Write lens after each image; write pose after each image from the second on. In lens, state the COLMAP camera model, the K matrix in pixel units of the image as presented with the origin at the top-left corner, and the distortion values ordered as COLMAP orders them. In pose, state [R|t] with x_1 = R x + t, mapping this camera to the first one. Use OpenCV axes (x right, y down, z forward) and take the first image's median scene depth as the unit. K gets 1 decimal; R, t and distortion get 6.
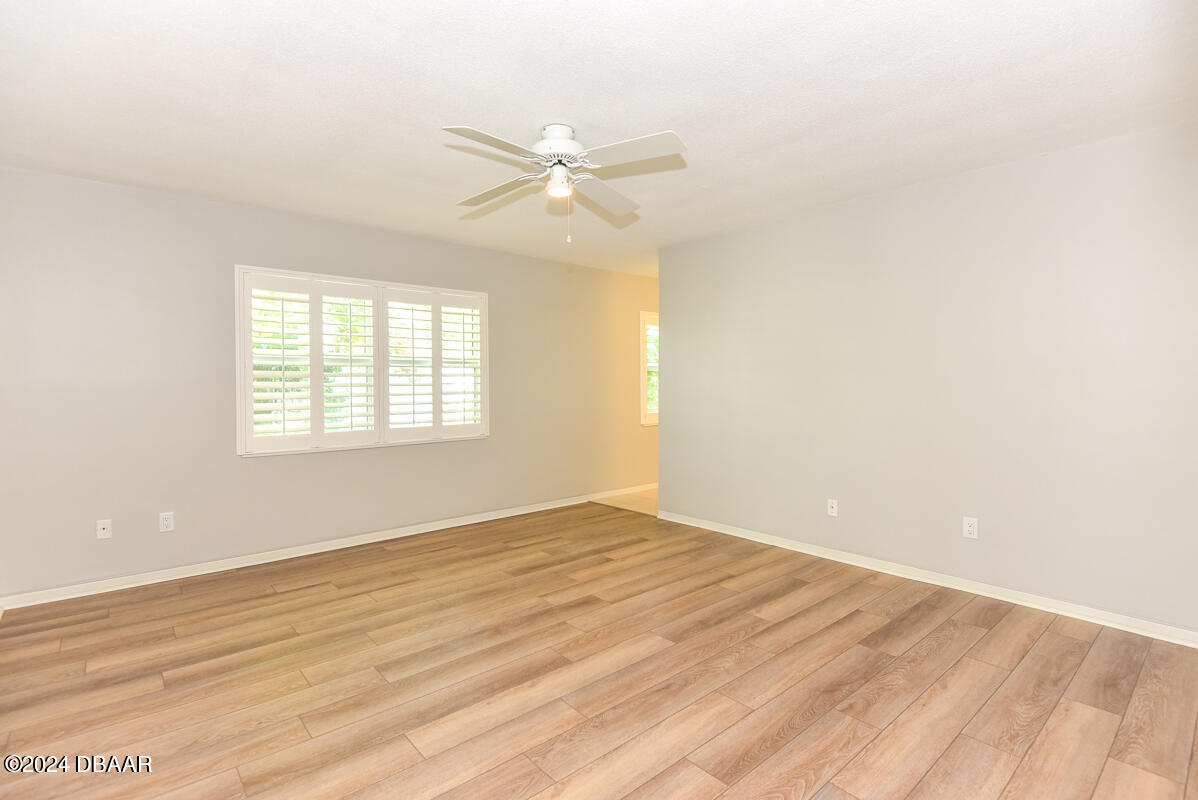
lens RADIAL K [[582.4, 0, 599.0], [0, 582.4, 400.0], [0, 0, 1]] dist [0.105236, -0.093274]
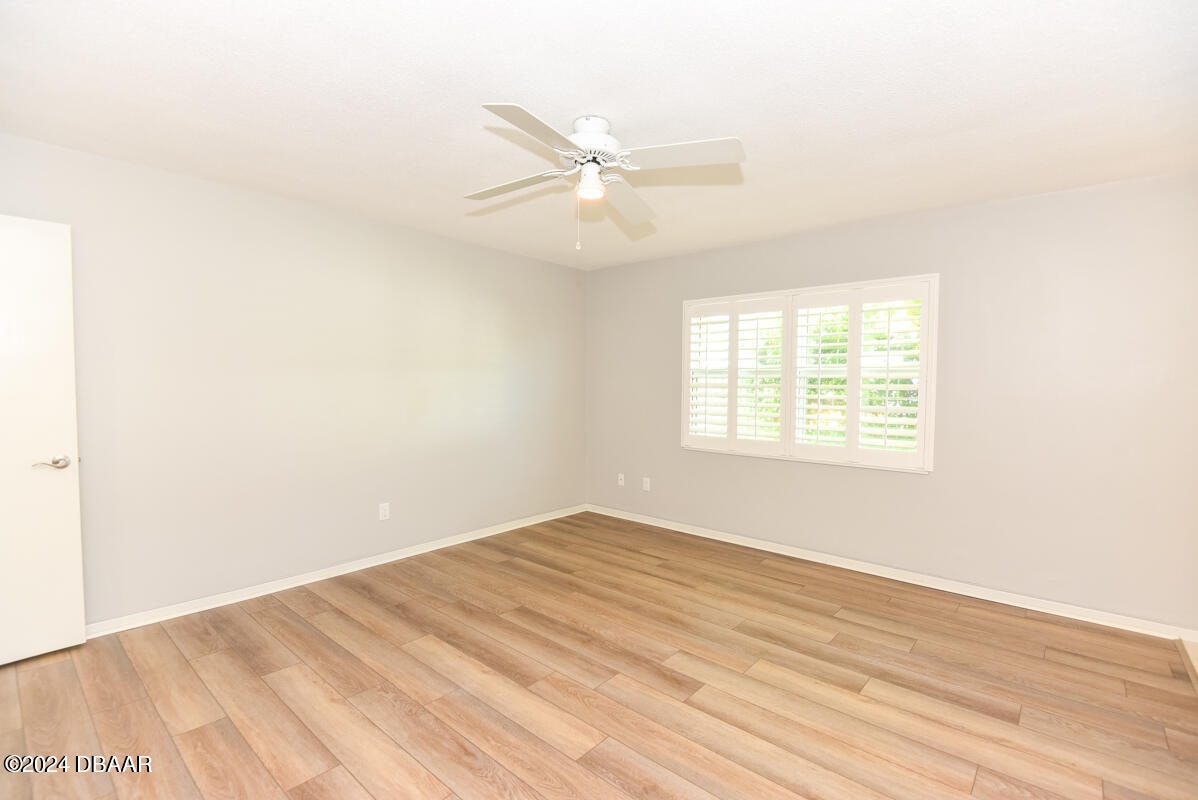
lens RADIAL K [[553.5, 0, 594.9], [0, 553.5, 391.0], [0, 0, 1]] dist [0.003713, -0.008769]
pose [[0.112961, 0.023959, -0.993311, 0.707277], [-0.037177, 0.999111, 0.019872, -0.055815], [0.992904, 0.034683, 0.113751, 0.813906]]
